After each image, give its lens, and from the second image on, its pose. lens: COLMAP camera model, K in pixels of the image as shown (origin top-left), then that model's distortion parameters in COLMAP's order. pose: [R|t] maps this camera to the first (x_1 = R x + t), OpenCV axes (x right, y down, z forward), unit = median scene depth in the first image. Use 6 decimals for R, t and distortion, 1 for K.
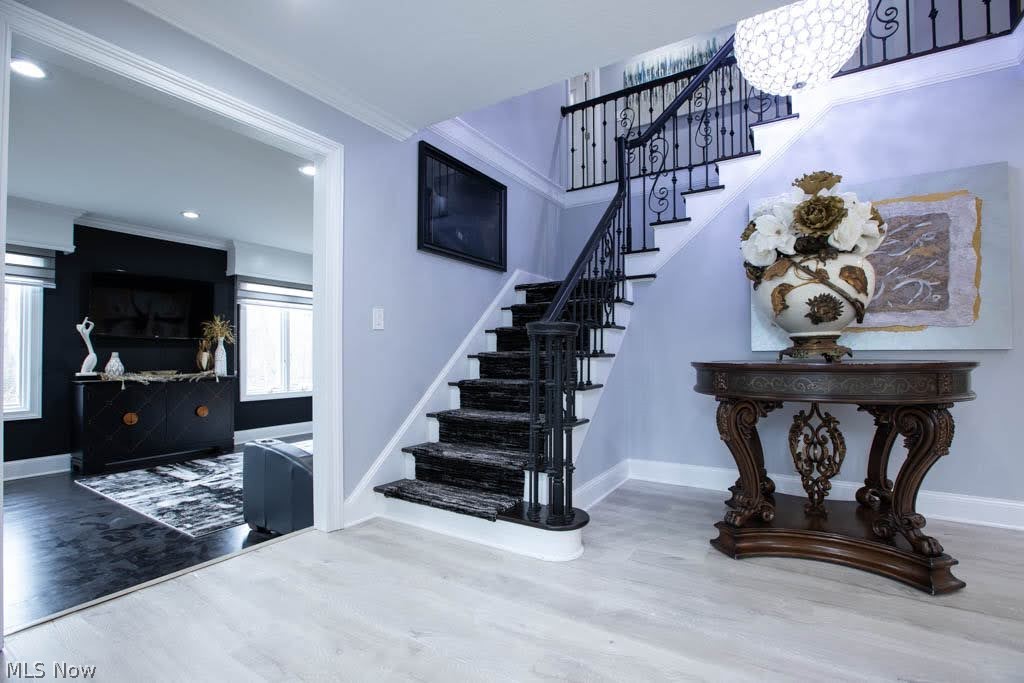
lens RADIAL K [[470.1, 0, 514.8], [0, 470.1, 349.3], [0, 0, 1]] dist [-0.025938, 0.002643]
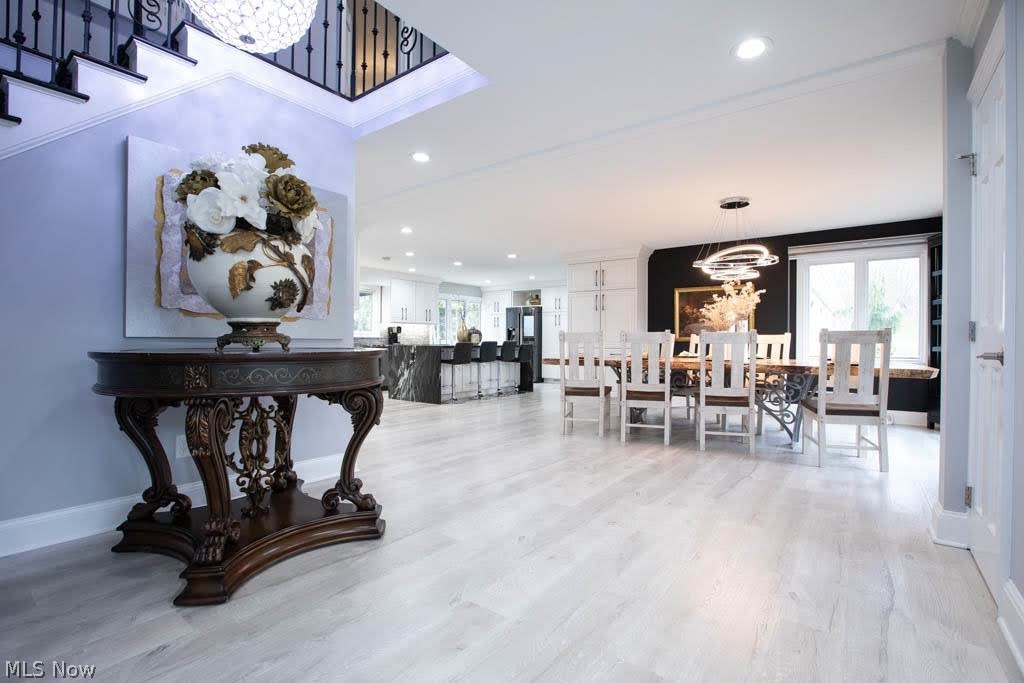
lens RADIAL K [[470.1, 0, 509.5], [0, 470.1, 346.5], [0, 0, 1]] dist [-0.025938, 0.002643]
pose [[0.095160, -0.001401, 0.995461, -0.242266], [-0.020552, 0.999783, 0.003372, 0.006912], [-0.995250, -0.020779, 0.095110, 0.439416]]
